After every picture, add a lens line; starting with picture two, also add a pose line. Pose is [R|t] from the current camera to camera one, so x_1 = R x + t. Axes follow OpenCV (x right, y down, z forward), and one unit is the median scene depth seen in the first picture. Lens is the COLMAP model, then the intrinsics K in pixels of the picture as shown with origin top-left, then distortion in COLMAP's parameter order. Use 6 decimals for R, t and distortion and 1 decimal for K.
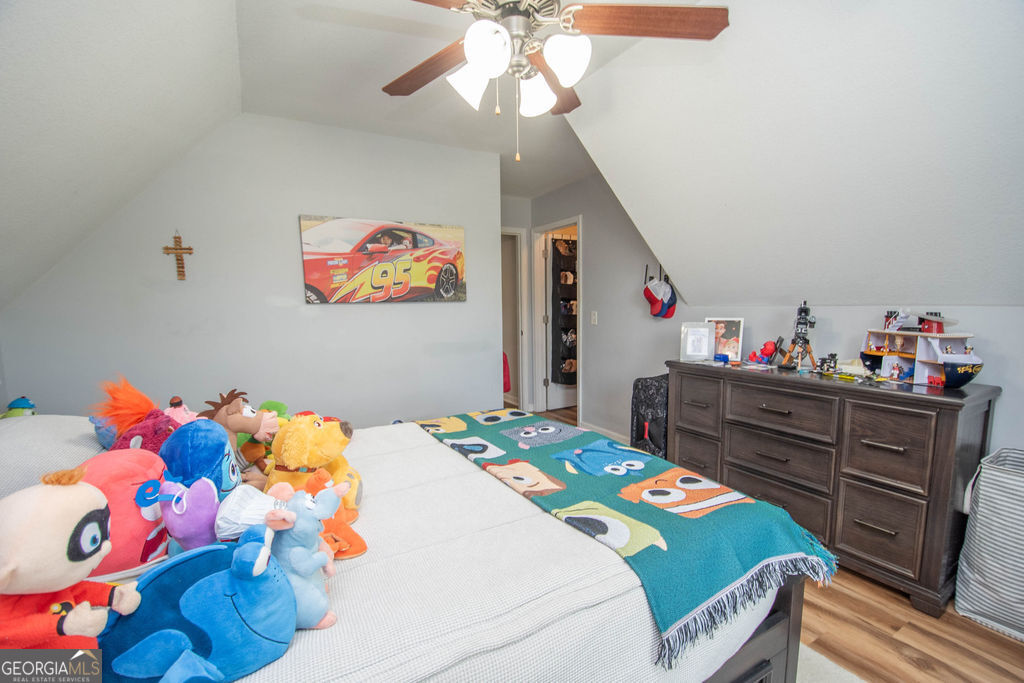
lens RADIAL K [[451.9, 0, 512.9], [0, 451.9, 346.3], [0, 0, 1]] dist [-0.012118, -0.005905]
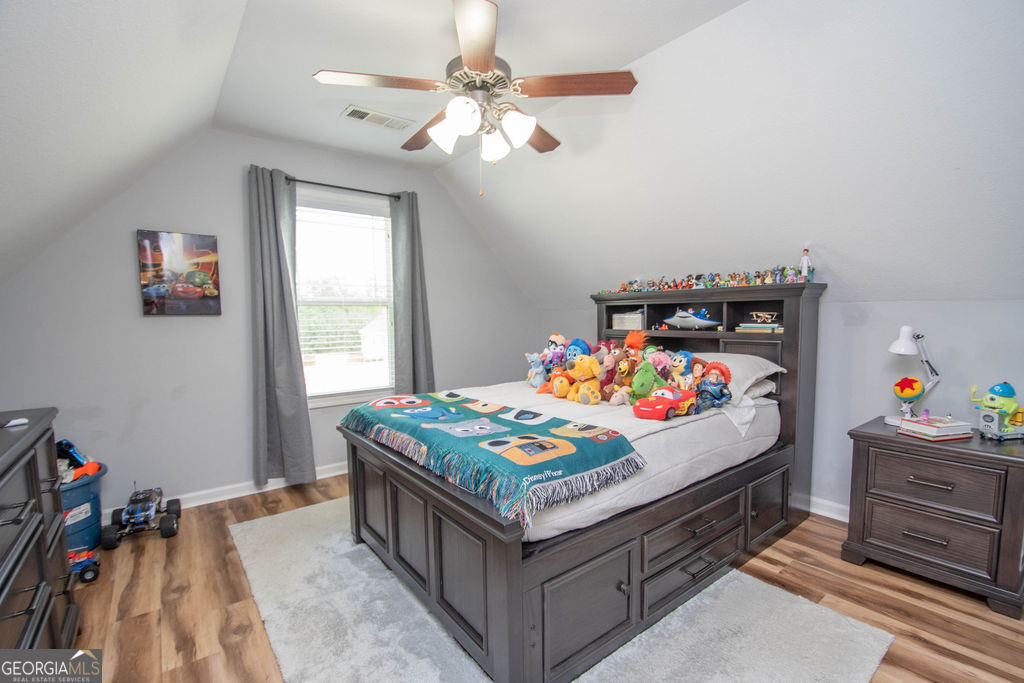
lens RADIAL K [[451.9, 0, 510.3], [0, 451.9, 347.4], [0, 0, 1]] dist [-0.012118, -0.005905]
pose [[-0.991750, 0.040568, -0.121598, 0.095140], [0.016913, 0.981720, 0.189578, -0.190963], [0.127066, 0.185957, -0.974307, 2.111538]]
